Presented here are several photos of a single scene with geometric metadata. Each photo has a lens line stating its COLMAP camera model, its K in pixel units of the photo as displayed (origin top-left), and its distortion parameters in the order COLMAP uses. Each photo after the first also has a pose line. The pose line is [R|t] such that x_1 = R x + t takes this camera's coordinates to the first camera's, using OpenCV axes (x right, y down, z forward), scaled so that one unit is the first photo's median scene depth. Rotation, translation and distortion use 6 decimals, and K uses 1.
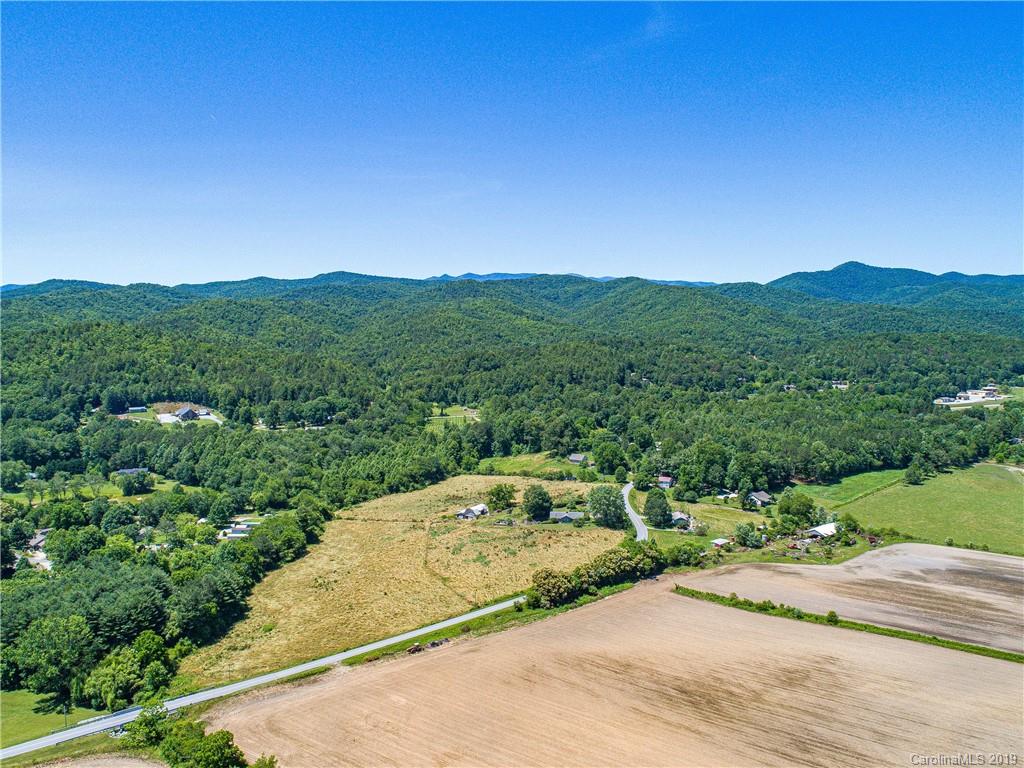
lens RADIAL K [[776.6, 0, 512.0], [0, 776.6, 384.0], [0, 0, 1]] dist [0.001132, 0.005057]
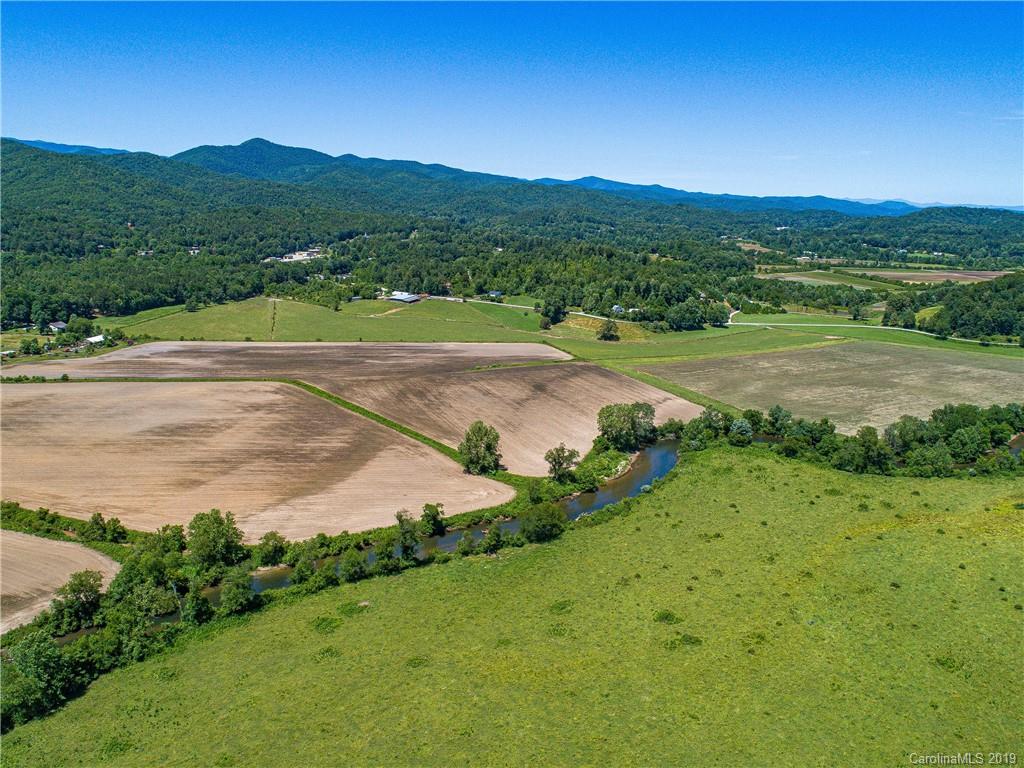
lens RADIAL K [[776.6, 0, 512.0], [0, 776.6, 384.0], [0, 0, 1]] dist [0.001132, 0.005057]
pose [[0.771014, -0.127394, 0.623946, 0.044043], [0.028193, 0.985654, 0.166407, 0.026022], [-0.636194, -0.110711, 0.763544, -0.307472]]
